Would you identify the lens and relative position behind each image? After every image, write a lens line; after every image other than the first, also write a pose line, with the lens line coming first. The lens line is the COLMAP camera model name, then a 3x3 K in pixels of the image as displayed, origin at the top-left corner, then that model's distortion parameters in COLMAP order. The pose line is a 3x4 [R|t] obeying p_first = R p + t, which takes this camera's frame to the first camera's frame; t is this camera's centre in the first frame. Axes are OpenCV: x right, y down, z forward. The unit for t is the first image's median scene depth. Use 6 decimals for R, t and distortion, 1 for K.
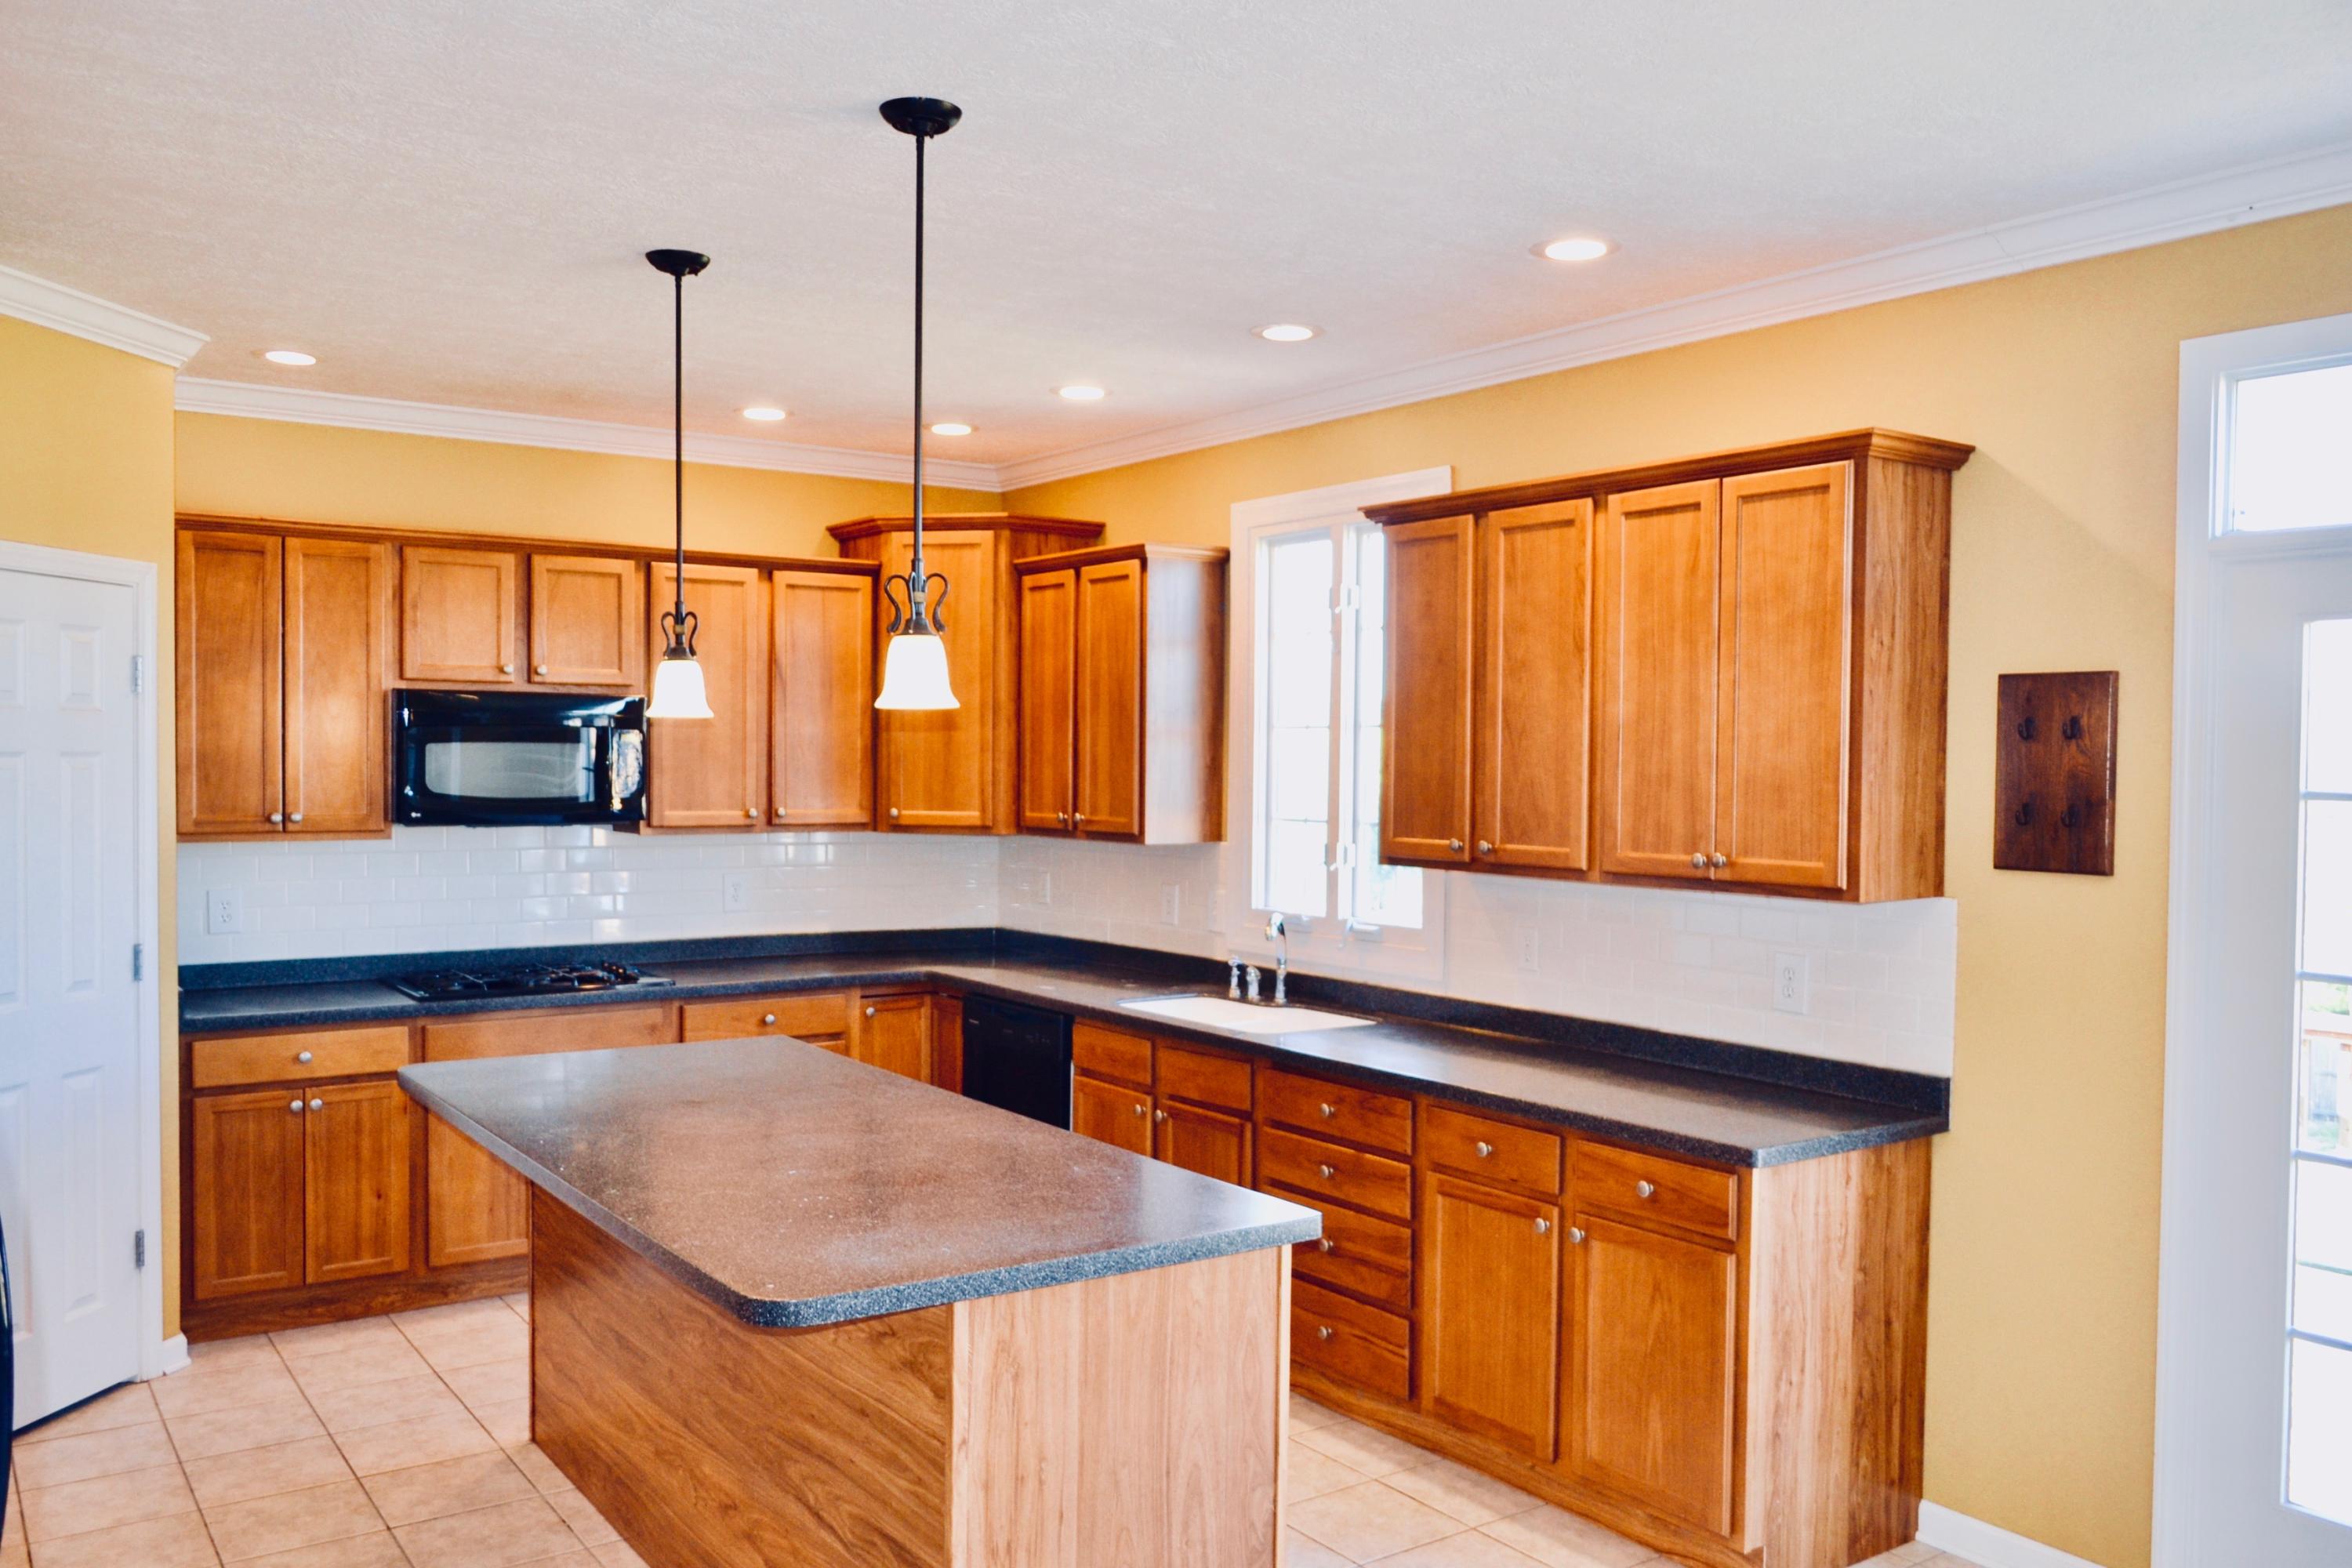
lens RADIAL K [[1861.0, 0, 1165.7], [0, 1861.0, 812.5], [0, 0, 1]] dist [-0.003913, 0.002098]
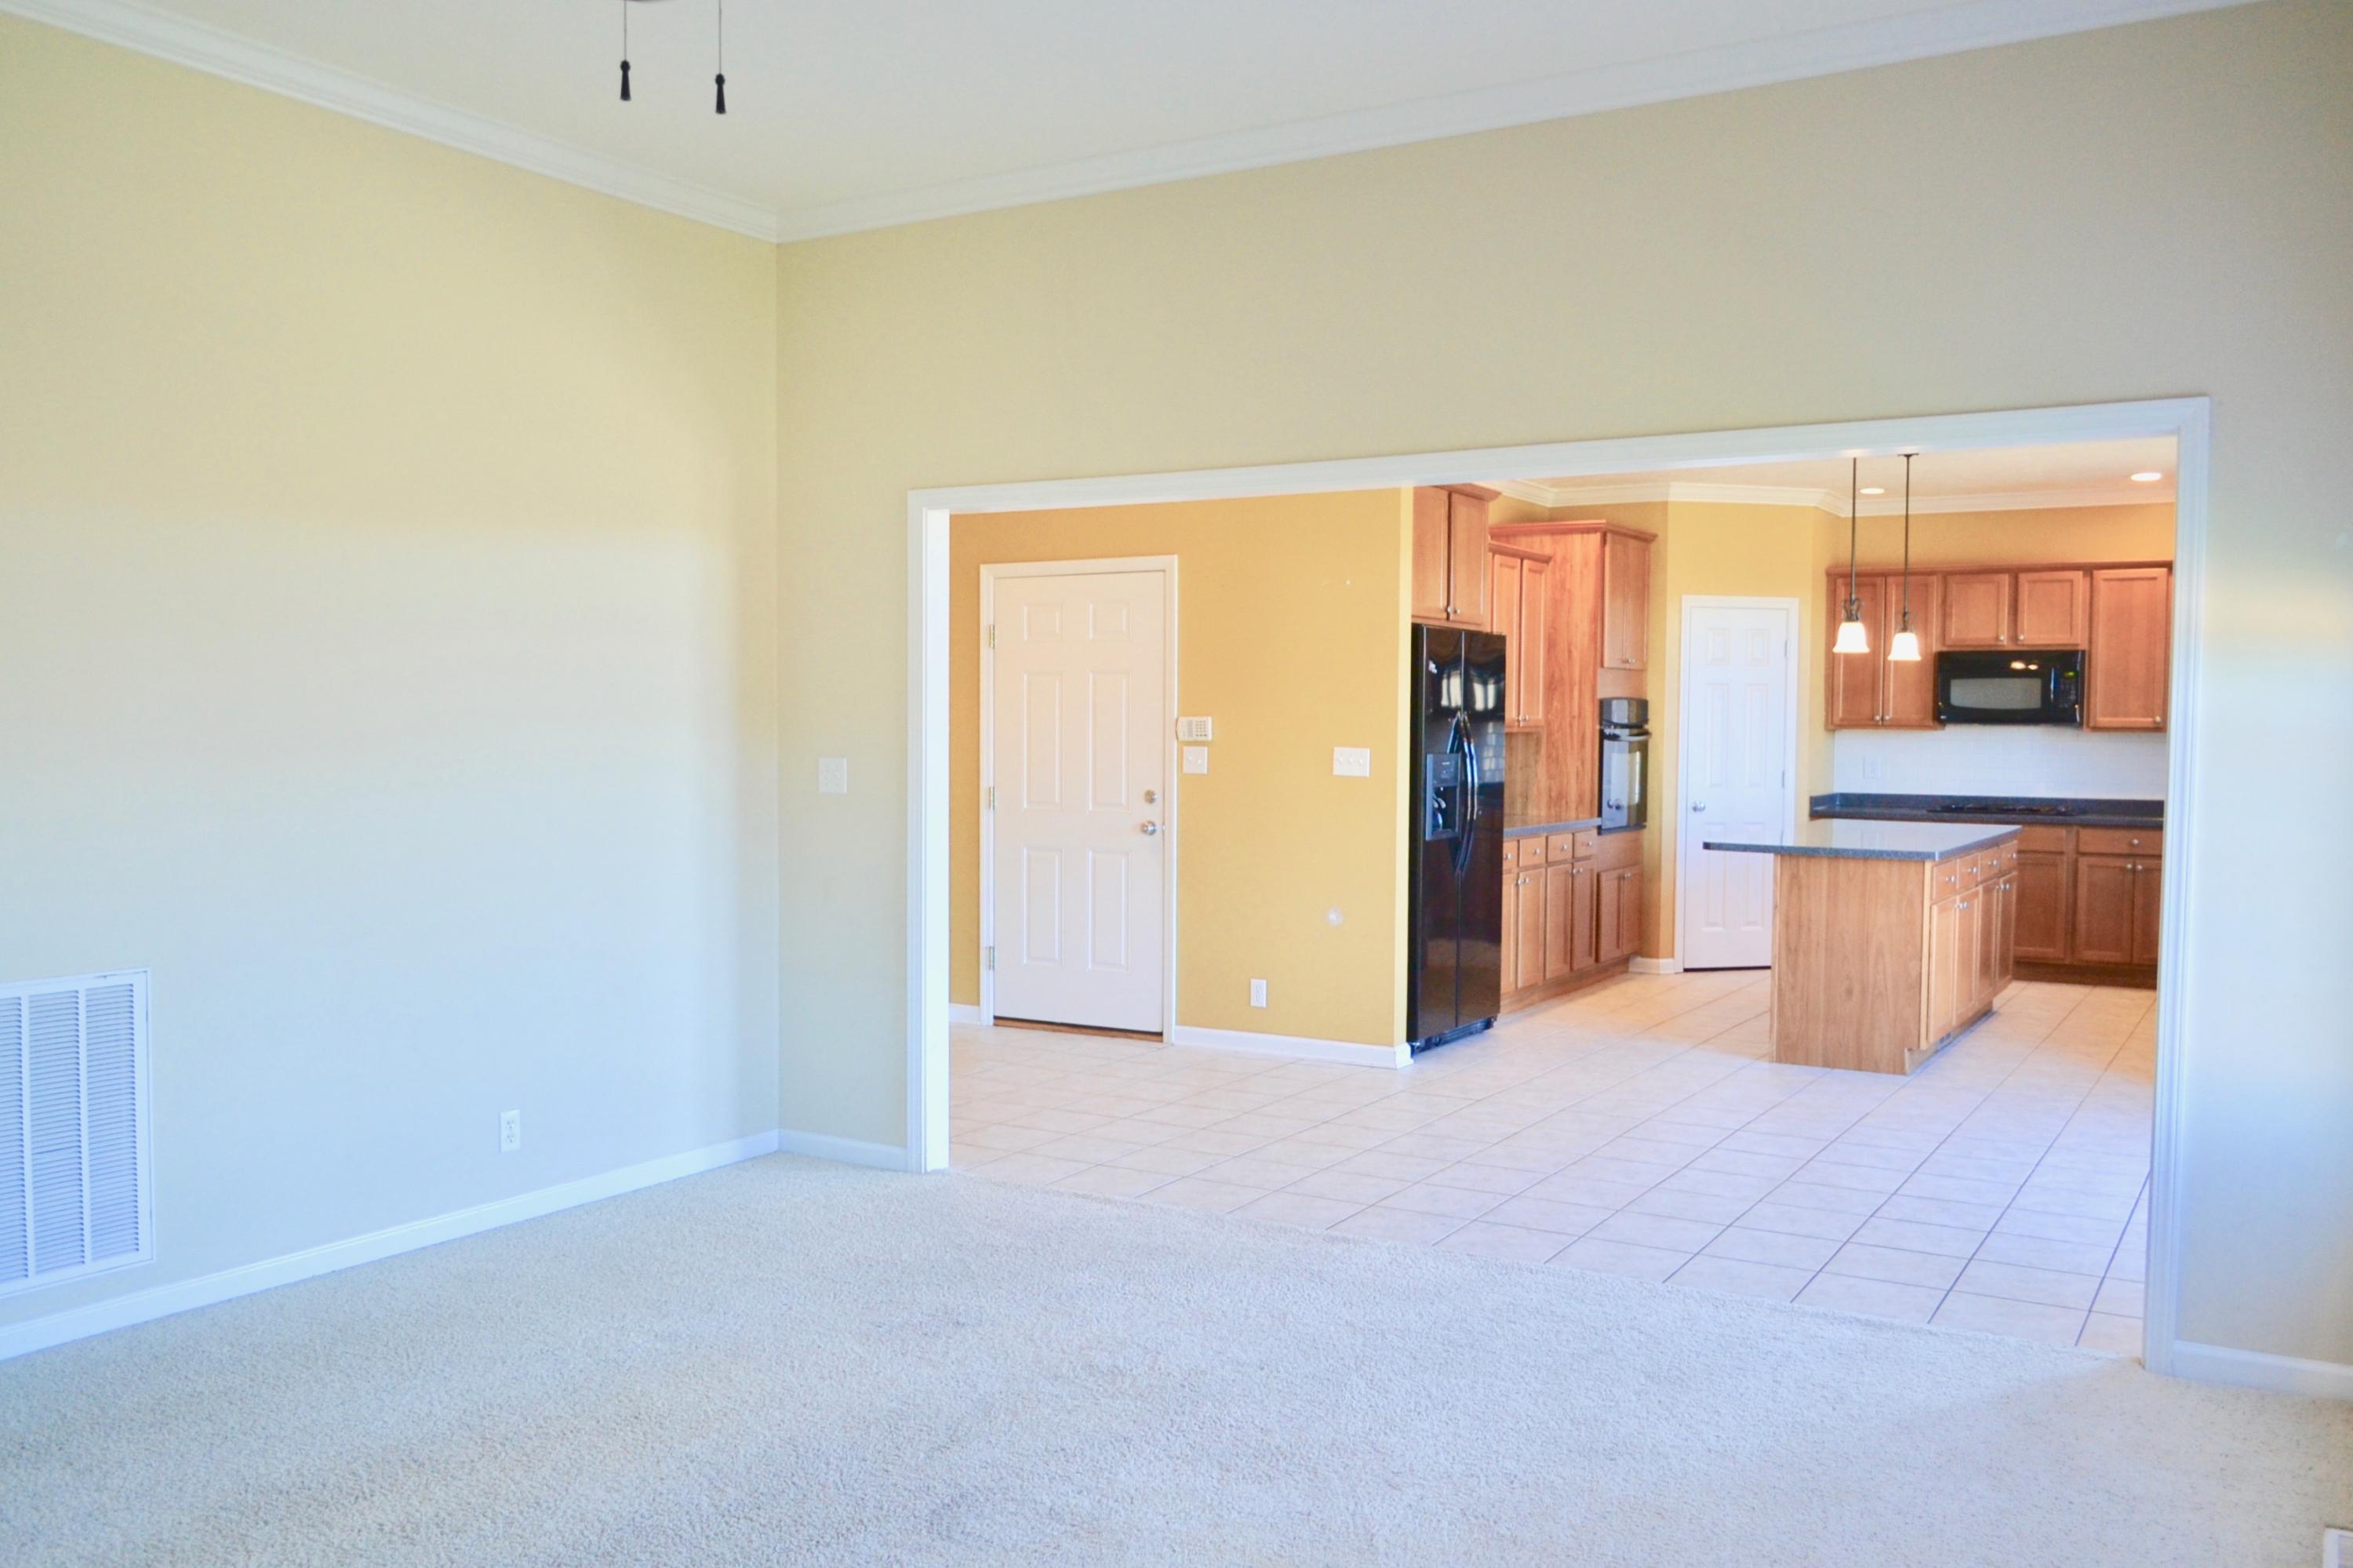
lens RADIAL K [[1933.0, 0, 1165.3], [0, 1933.0, 812.8], [0, 0, 1]] dist [-0.009377, 0.007337]
pose [[0.400293, 0.038320, -0.915586, 1.157704], [-0.031407, 0.999112, 0.028085, 0.072697], [0.915849, 0.017514, 0.401141, -0.550220]]
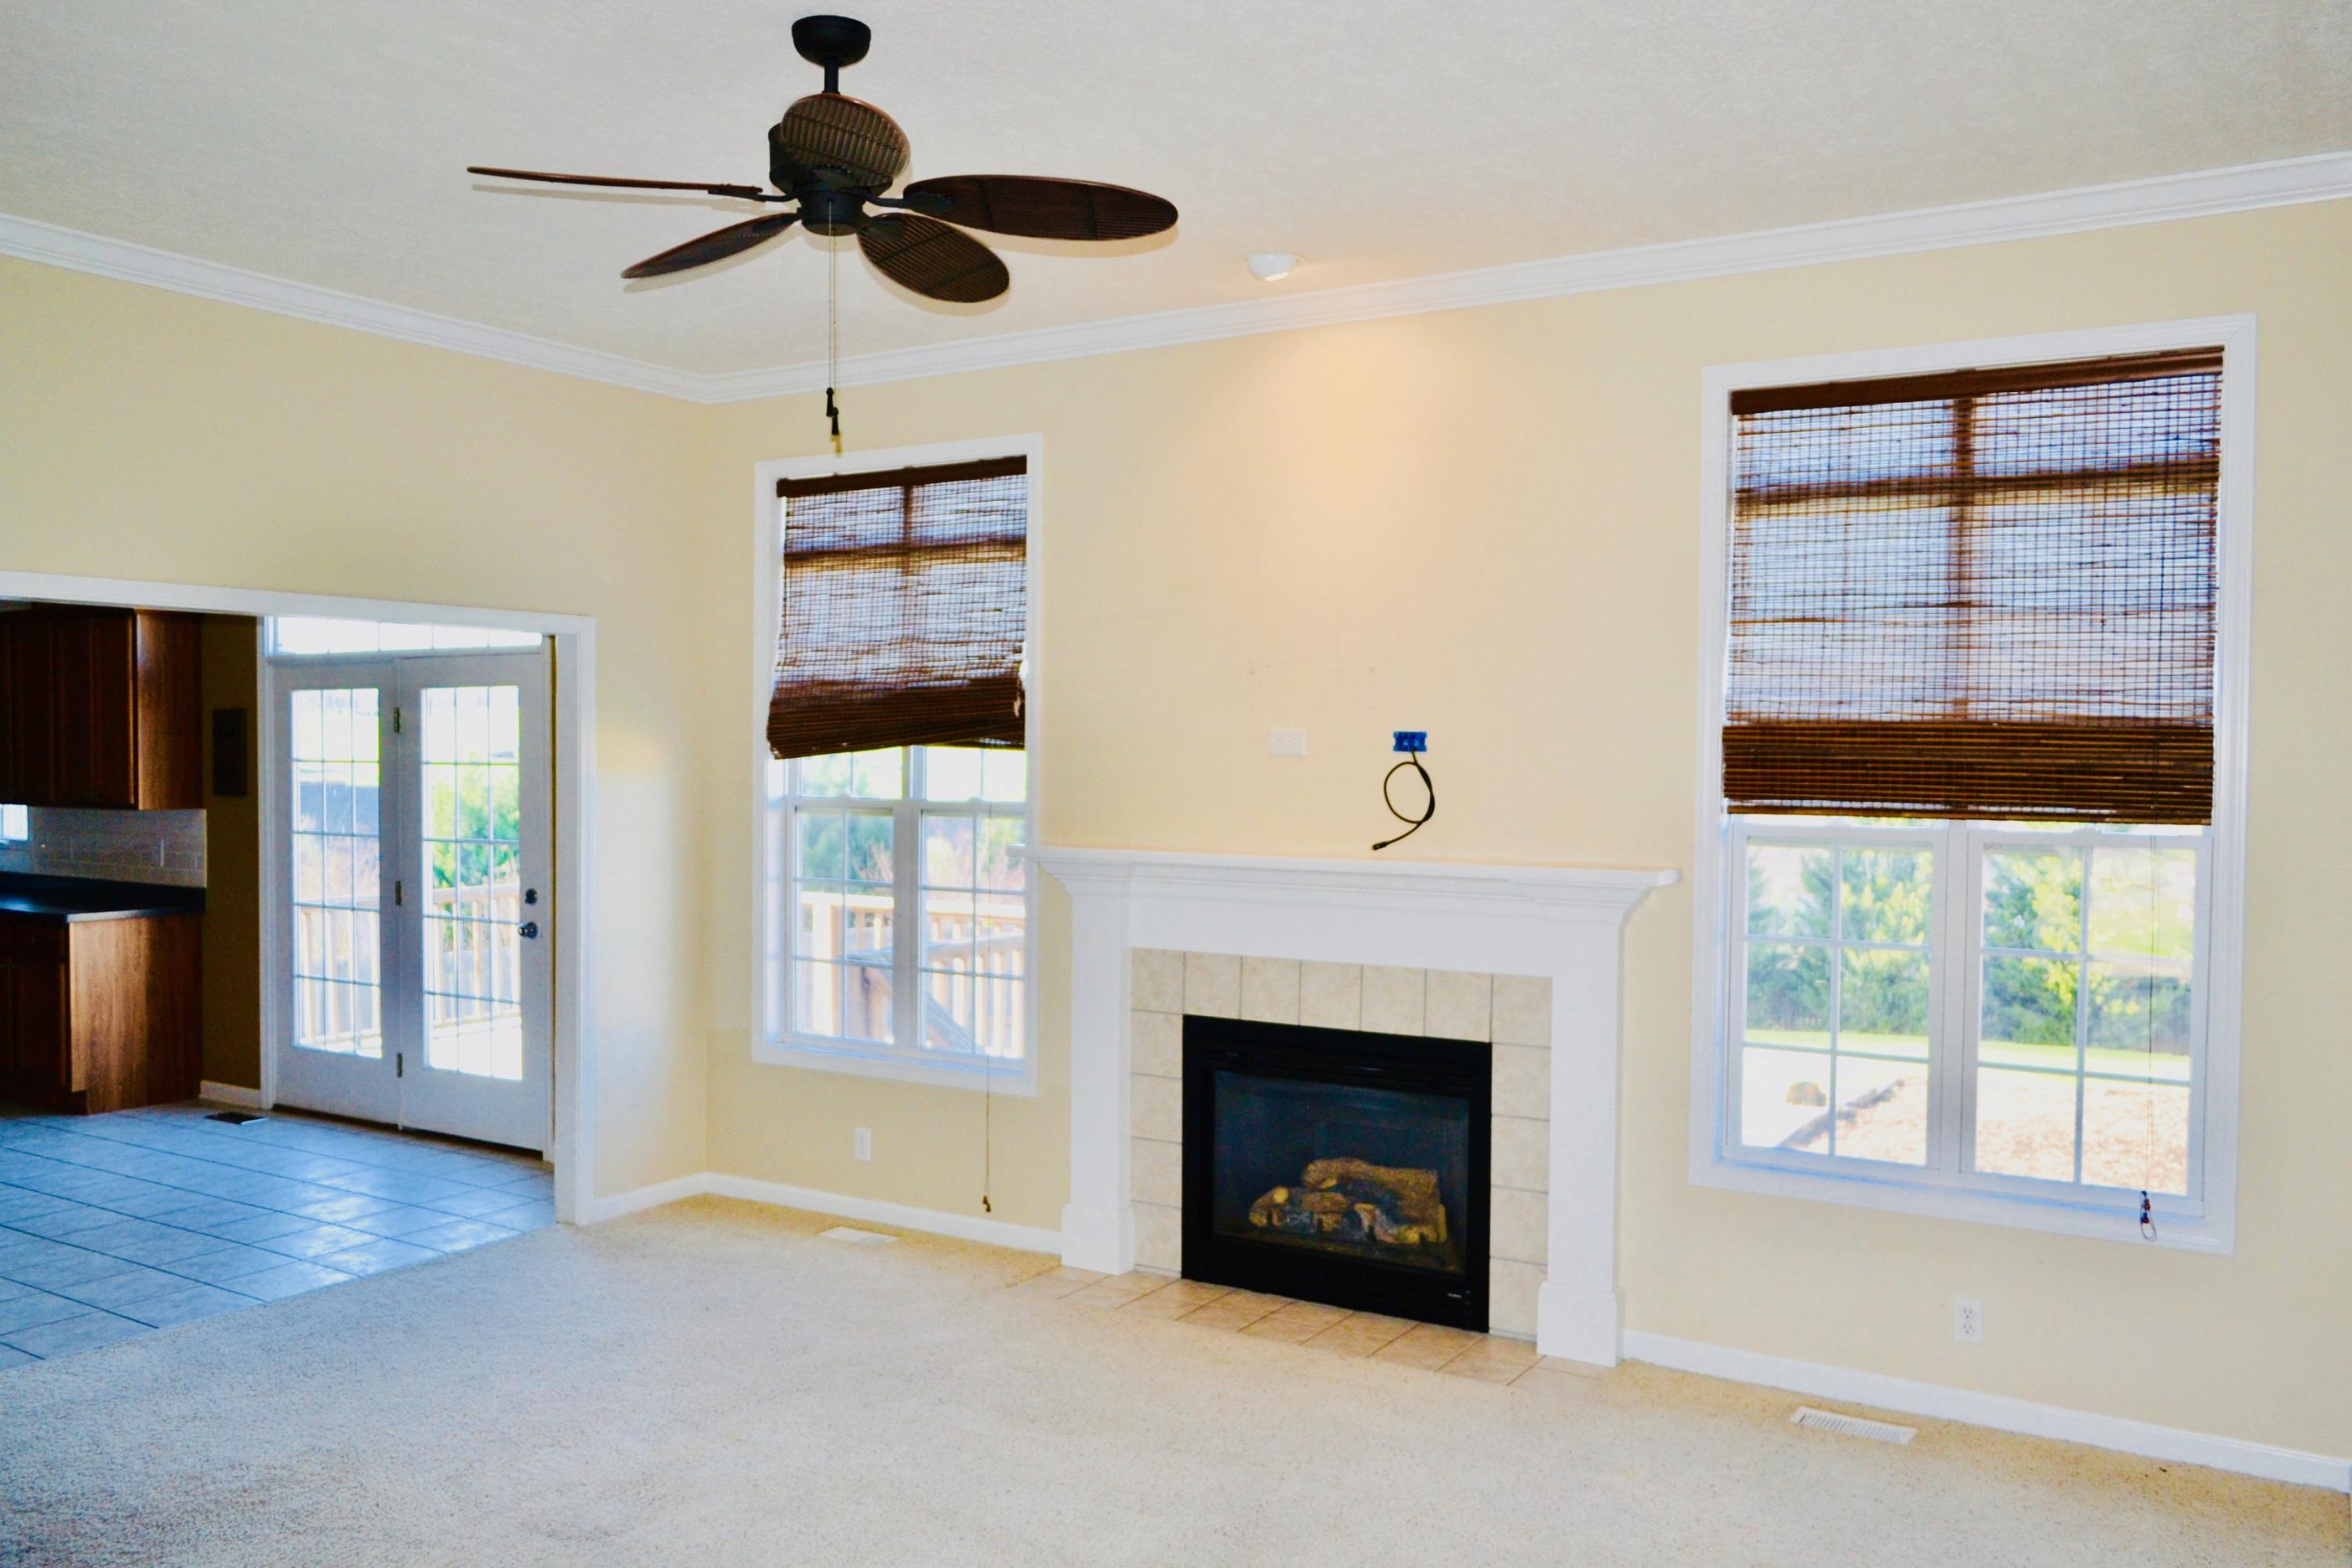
lens RADIAL K [[1861.0, 0, 1165.7], [0, 1861.0, 812.5], [0, 0, 1]] dist [-0.003913, 0.002098]
pose [[0.921348, -0.016054, 0.388408, 0.463769], [0.014448, 0.999871, 0.007053, 0.038448], [-0.388471, -0.000886, 0.921461, -1.140502]]
